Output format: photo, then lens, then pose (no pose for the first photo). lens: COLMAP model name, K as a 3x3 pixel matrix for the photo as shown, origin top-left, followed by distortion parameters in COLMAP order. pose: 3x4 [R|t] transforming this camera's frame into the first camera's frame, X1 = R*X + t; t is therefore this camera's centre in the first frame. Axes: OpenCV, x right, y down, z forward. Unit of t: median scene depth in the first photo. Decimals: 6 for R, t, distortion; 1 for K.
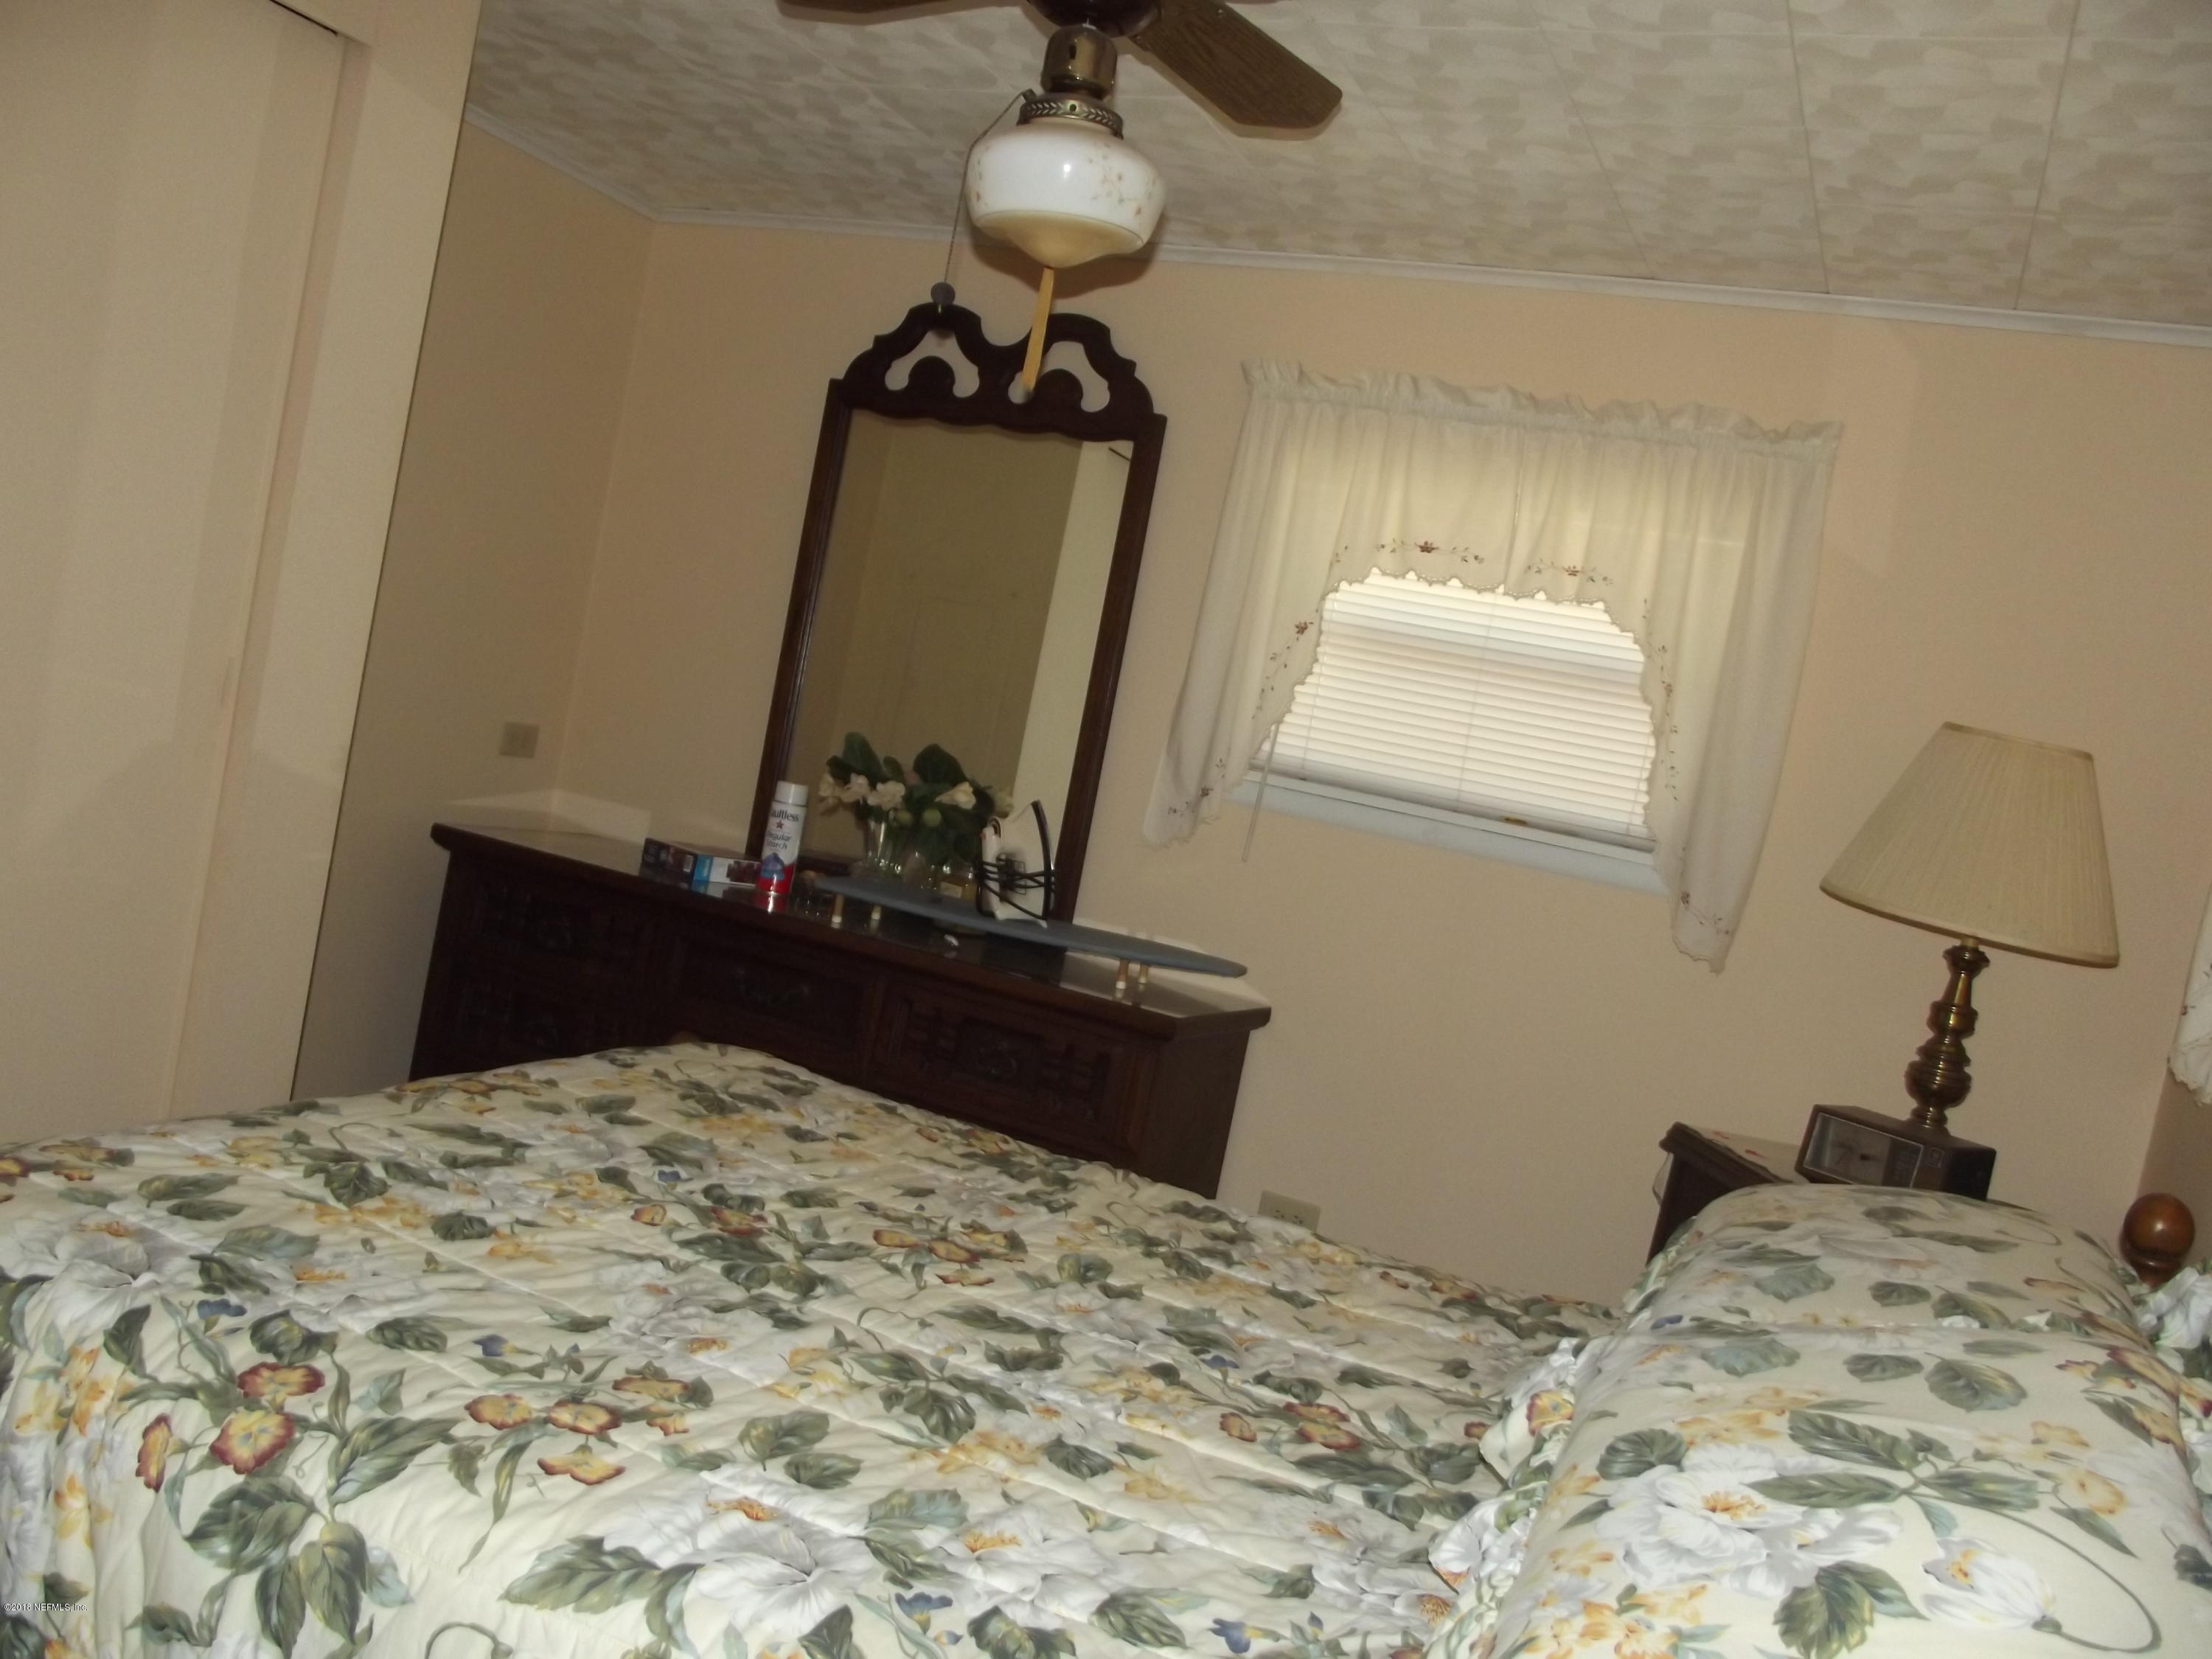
lens RADIAL K [[1846.4, 0, 1116.3], [0, 1846.4, 881.9], [0, 0, 1]] dist [-0.058881, 0.029721]
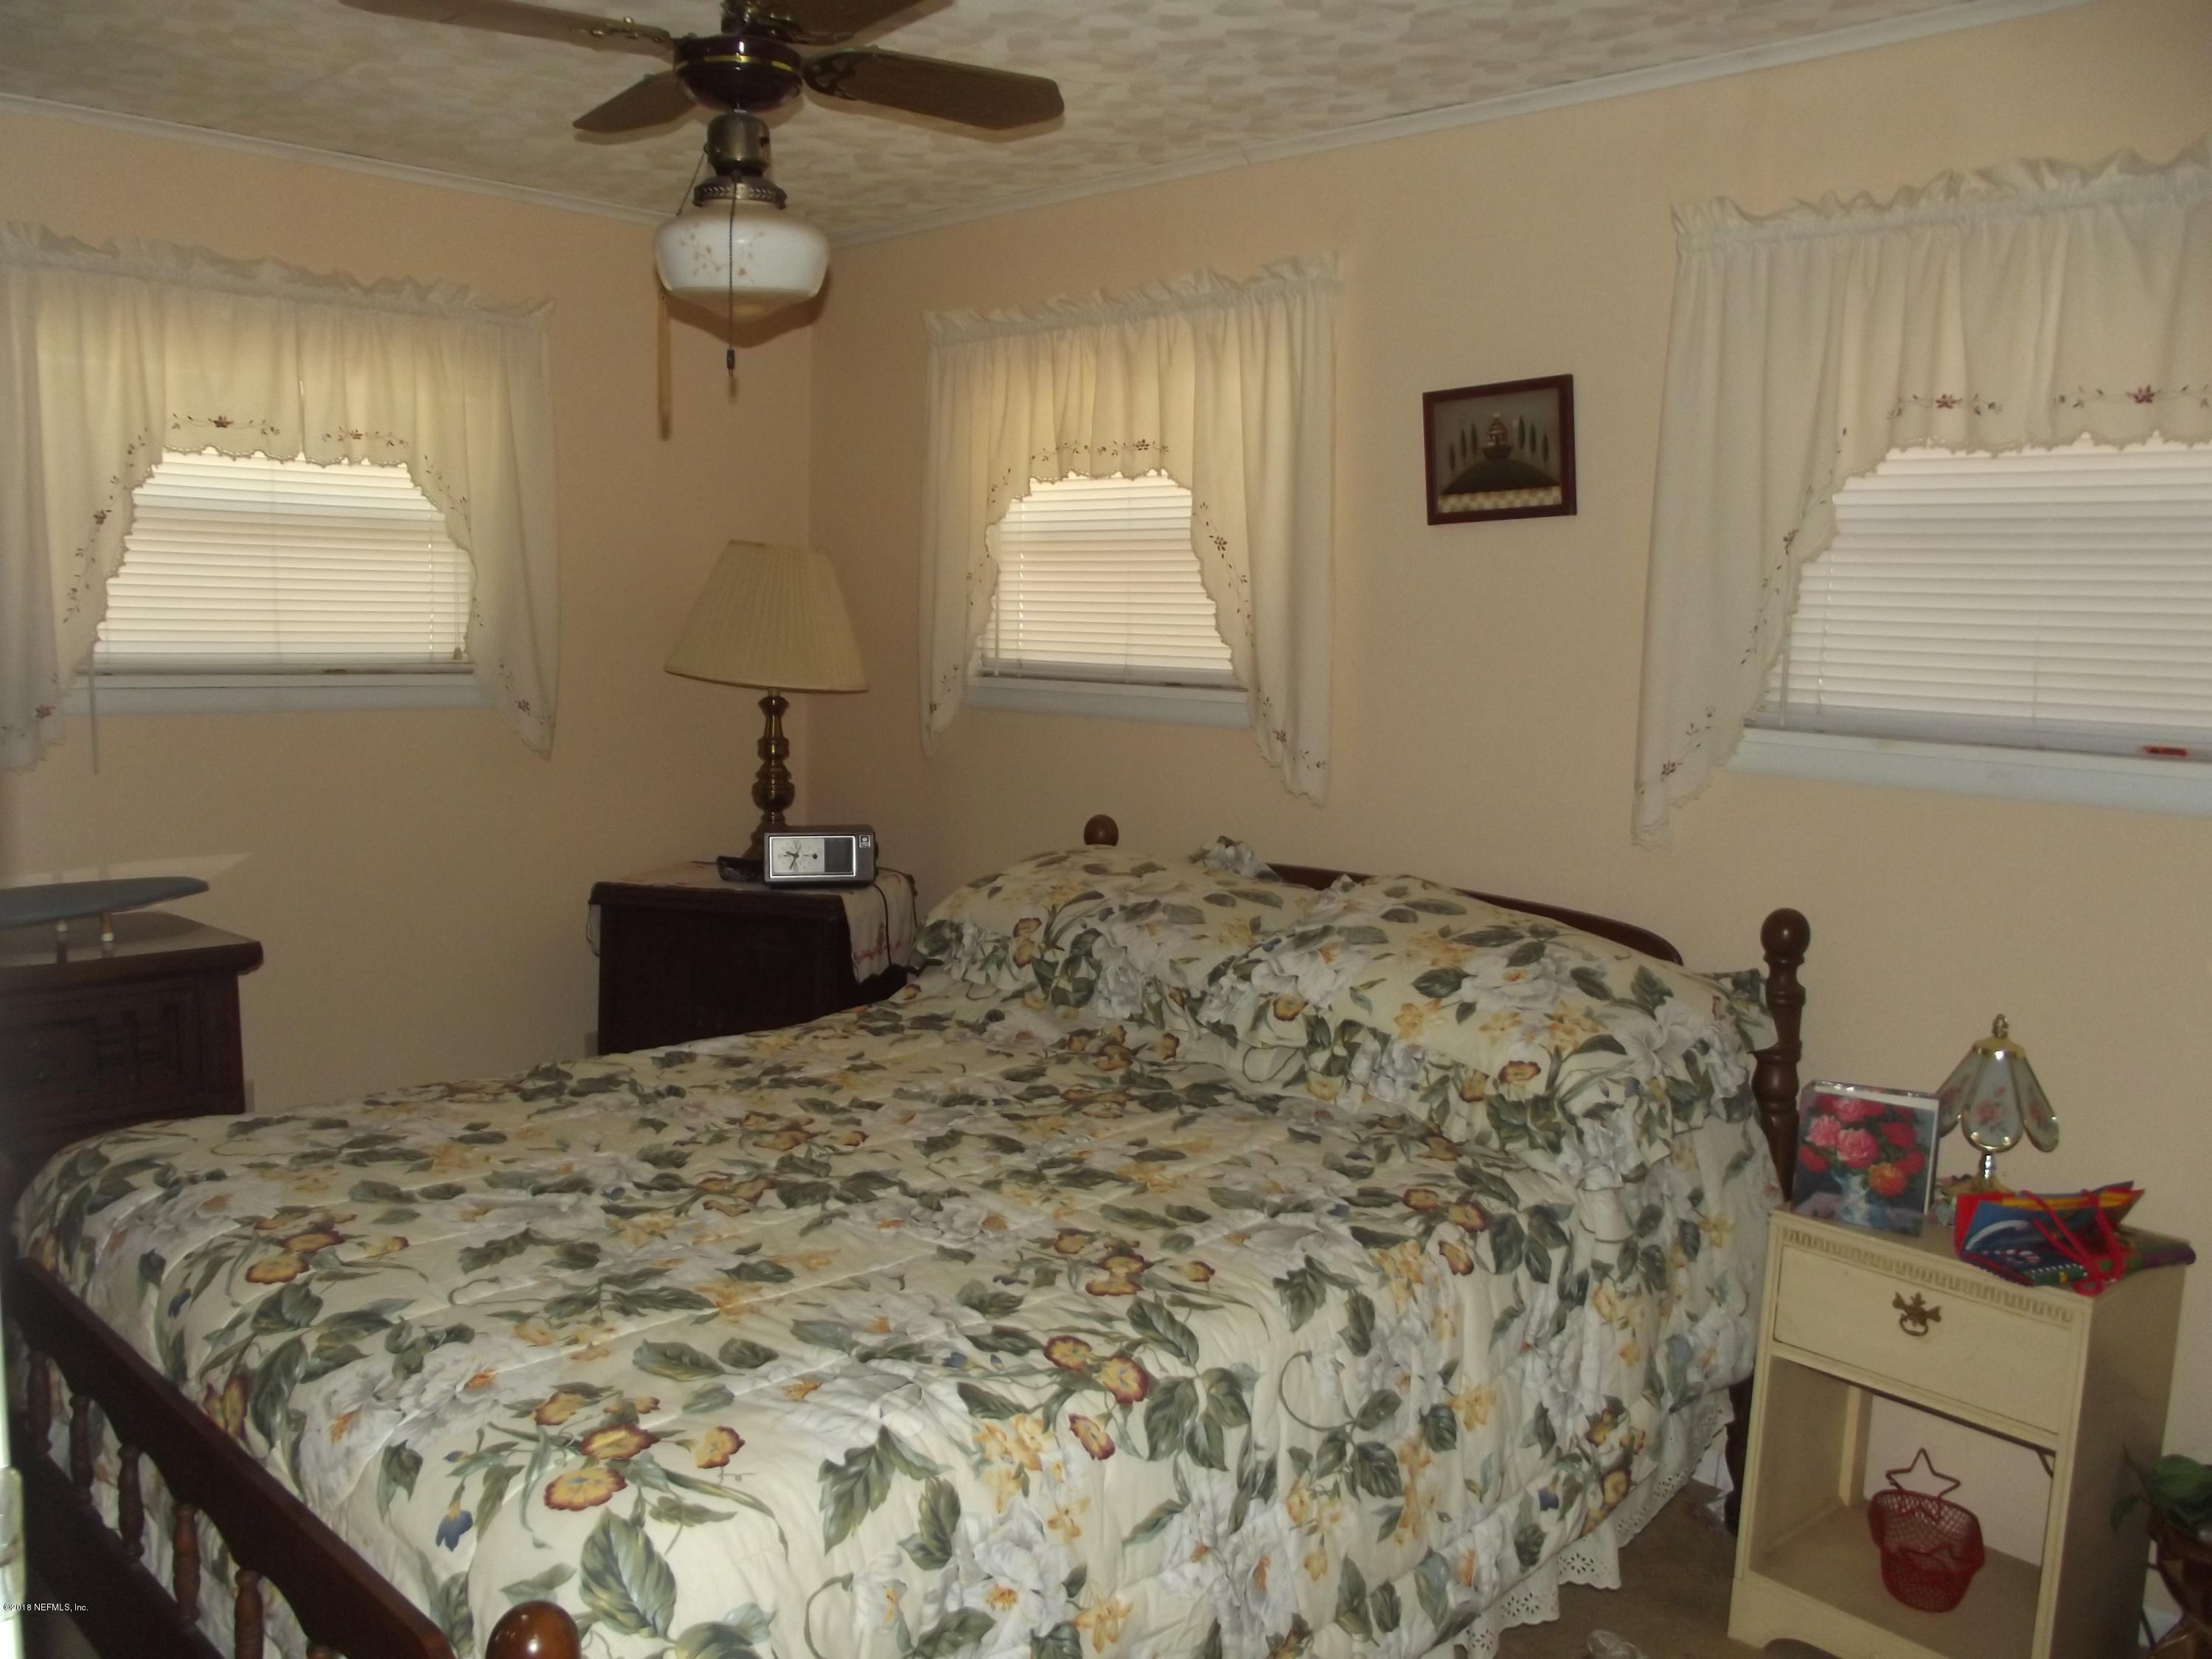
lens RADIAL K [[1846.4, 0, 1101.1], [0, 1846.4, 829.1], [0, 0, 1]] dist [-0.058881, 0.029721]
pose [[0.330613, -0.288711, 0.898522, -1.005063], [0.123109, 0.957118, 0.262240, -0.275445], [-0.935702, 0.023916, 0.351979, 0.344893]]
